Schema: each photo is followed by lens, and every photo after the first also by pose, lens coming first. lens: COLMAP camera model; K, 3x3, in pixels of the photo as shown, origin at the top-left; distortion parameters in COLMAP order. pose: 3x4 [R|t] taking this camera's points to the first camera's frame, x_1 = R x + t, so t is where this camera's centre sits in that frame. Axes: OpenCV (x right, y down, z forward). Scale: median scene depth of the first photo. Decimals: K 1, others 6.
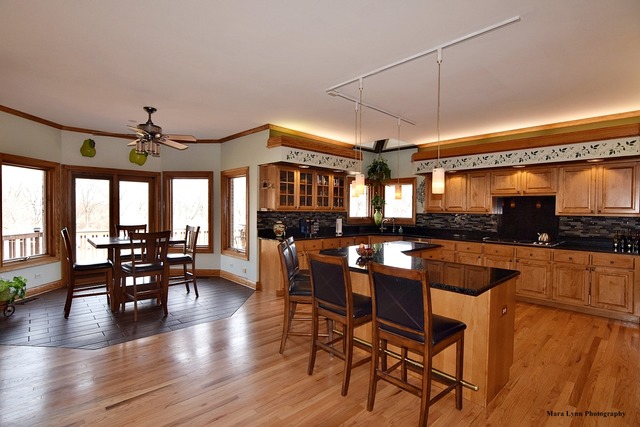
lens RADIAL K [[314.2, 0, 322.4], [0, 314.2, 216.2], [0, 0, 1]] dist [-0.017555, 0.000444]
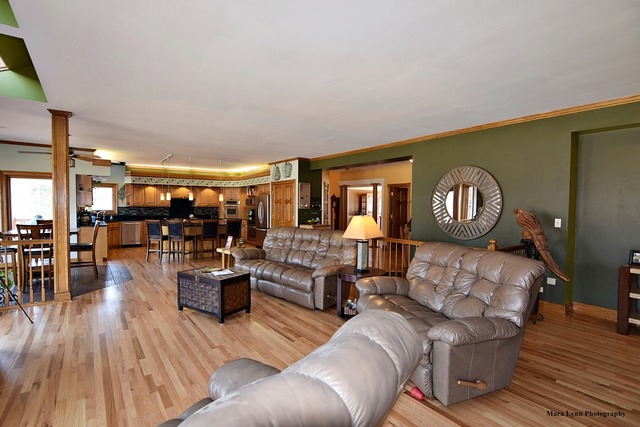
lens RADIAL K [[314.2, 0, 321.4], [0, 314.2, 210.0], [0, 0, 1]] dist [-0.017555, 0.000444]
pose [[0.114016, -0.019341, 0.993291, -1.553768], [0.017574, 0.999693, 0.017449, -0.002588], [-0.993324, 0.015467, 0.114321, -0.268193]]
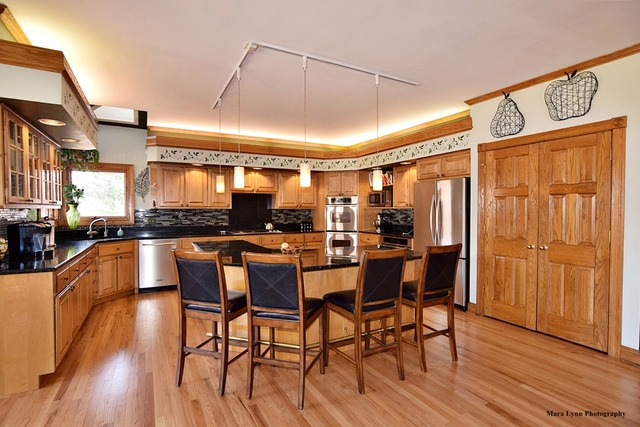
lens RADIAL K [[314.2, 0, 317.3], [0, 314.2, 212.3], [0, 0, 1]] dist [-0.017555, 0.000444]
pose [[0.247642, -0.019950, 0.968646, -0.478771], [0.026832, 0.999546, 0.013726, -0.001494], [-0.968480, 0.022591, 0.248065, 0.482071]]
